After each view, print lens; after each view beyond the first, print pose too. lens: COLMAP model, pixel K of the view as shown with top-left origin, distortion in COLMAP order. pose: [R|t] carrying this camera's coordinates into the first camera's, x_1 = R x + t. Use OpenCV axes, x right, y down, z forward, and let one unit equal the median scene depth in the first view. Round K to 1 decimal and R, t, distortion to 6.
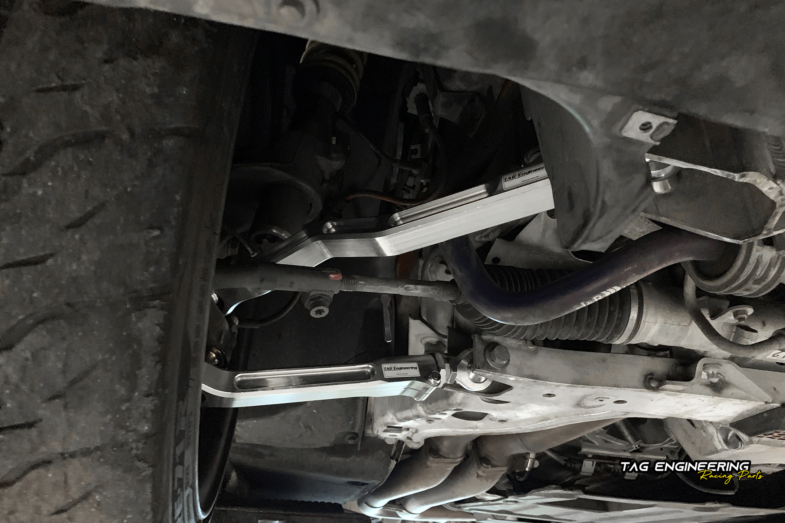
lens RADIAL K [[614.1, 0, 394.5], [0, 614.1, 250.3], [0, 0, 1]] dist [0.006526, -0.005485]
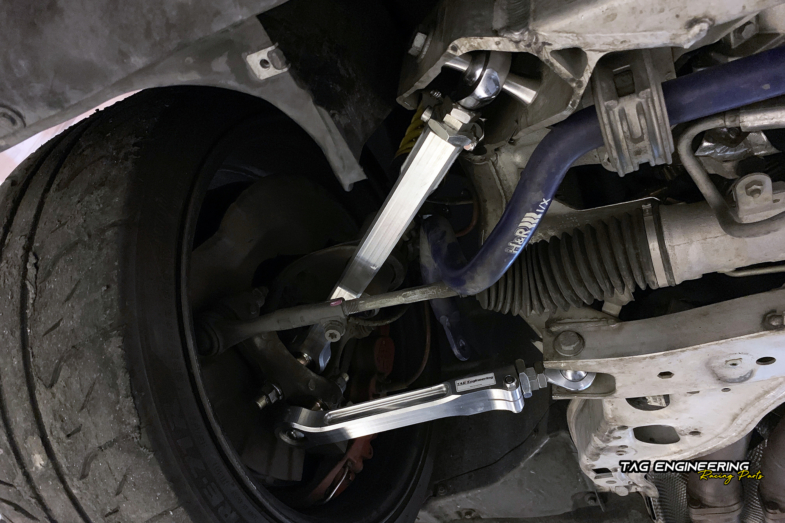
lens RADIAL K [[614.9, 0, 392.8], [0, 614.9, 279.5], [0, 0, 1]] dist [-0.001977, -0.005496]
pose [[0.771274, -0.344040, -0.535512, 0.986400], [0.241202, 0.936564, -0.254304, 0.507327], [0.589032, 0.066971, 0.805330, 0.175432]]
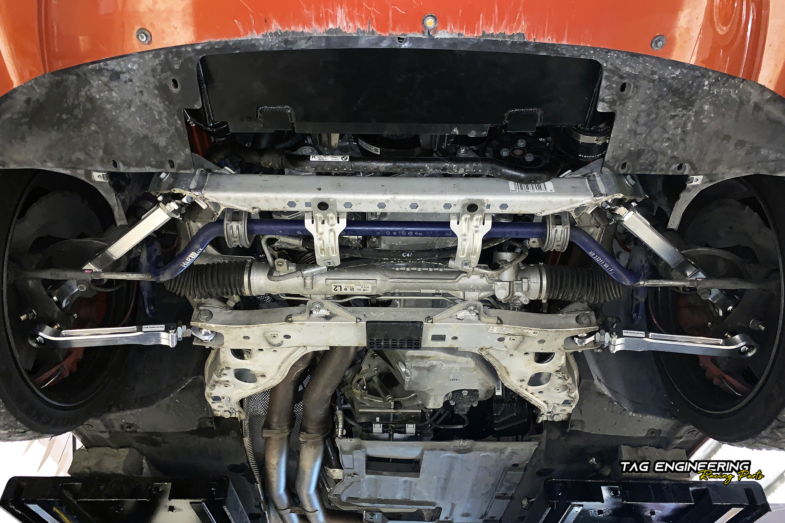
lens RADIAL K [[614.1, 0, 394.5], [0, 614.1, 250.3], [0, 0, 1]] dist [0.006526, -0.005485]
pose [[0.980238, -0.162586, -0.112694, 1.988554], [0.131780, 0.961541, -0.240982, 1.032398], [0.147541, 0.221369, 0.963964, -1.611704]]
